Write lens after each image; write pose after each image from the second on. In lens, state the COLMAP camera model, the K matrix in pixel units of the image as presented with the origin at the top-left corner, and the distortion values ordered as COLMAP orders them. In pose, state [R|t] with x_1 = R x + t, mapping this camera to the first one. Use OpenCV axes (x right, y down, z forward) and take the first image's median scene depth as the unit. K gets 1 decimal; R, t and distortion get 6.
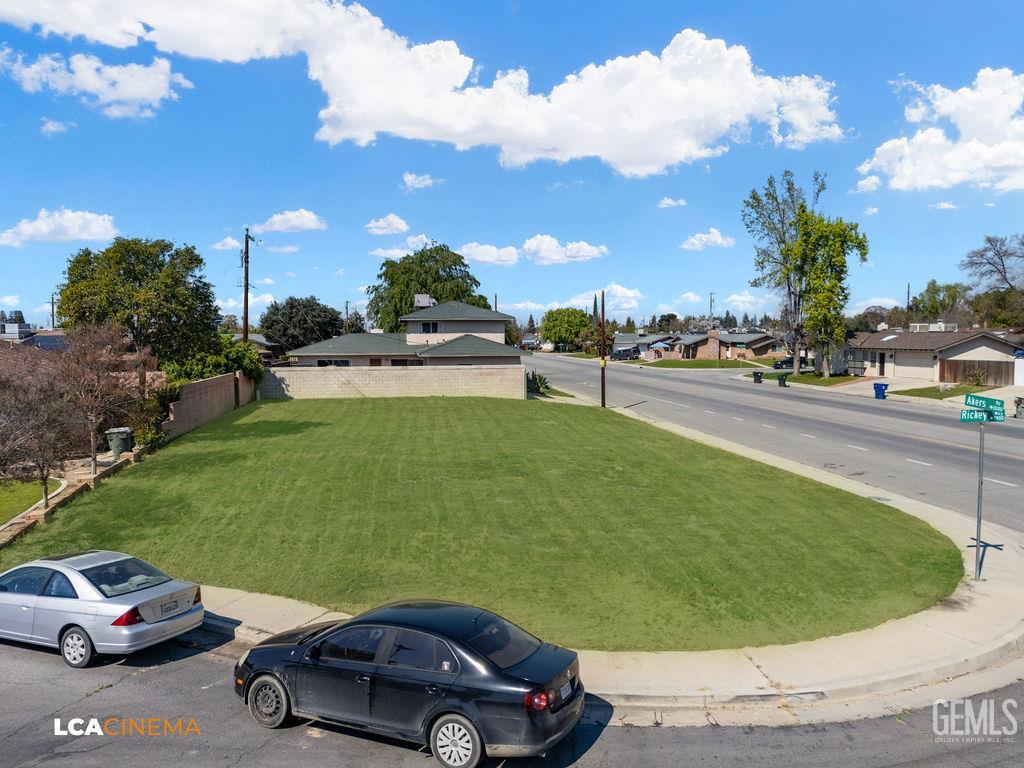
lens RADIAL K [[759.7, 0, 515.7], [0, 759.7, 383.3], [0, 0, 1]] dist [0.018940, -0.012165]
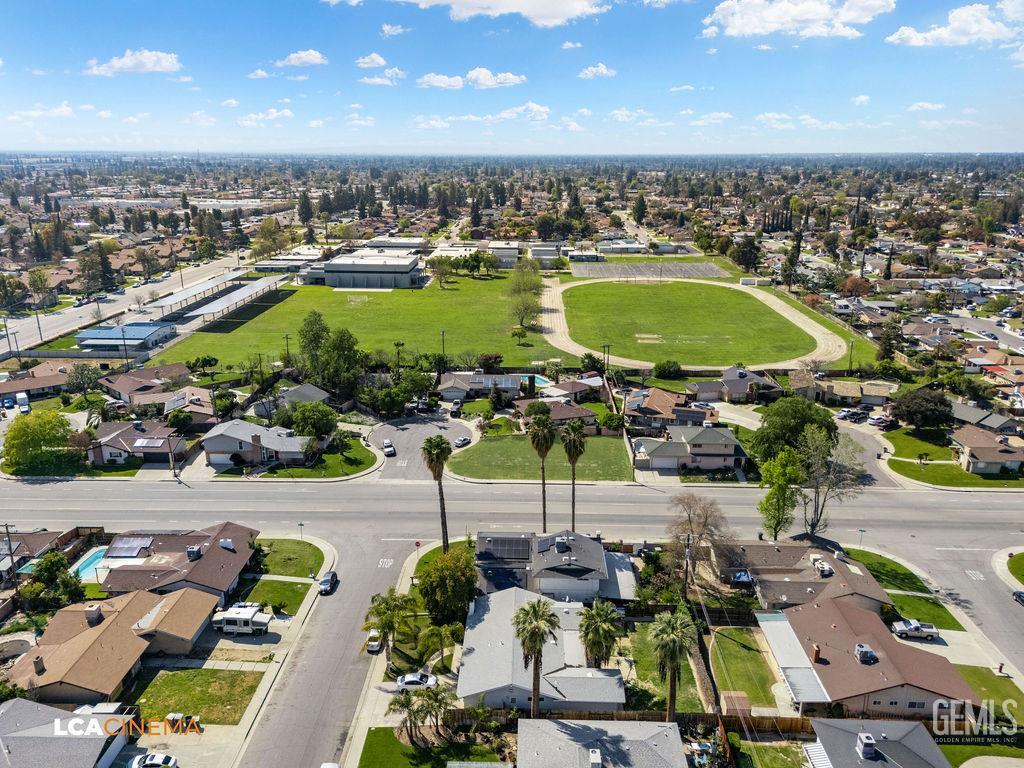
lens RADIAL K [[759.7, 0, 516.4], [0, 759.7, 385.5], [0, 0, 1]] dist [0.018940, -0.012165]
pose [[0.999999, -0.000876, -0.000824, 0.103027], [0.000875, 0.999997, -0.002120, 0.398698], [0.000826, 0.002119, 0.999997, -0.417124]]
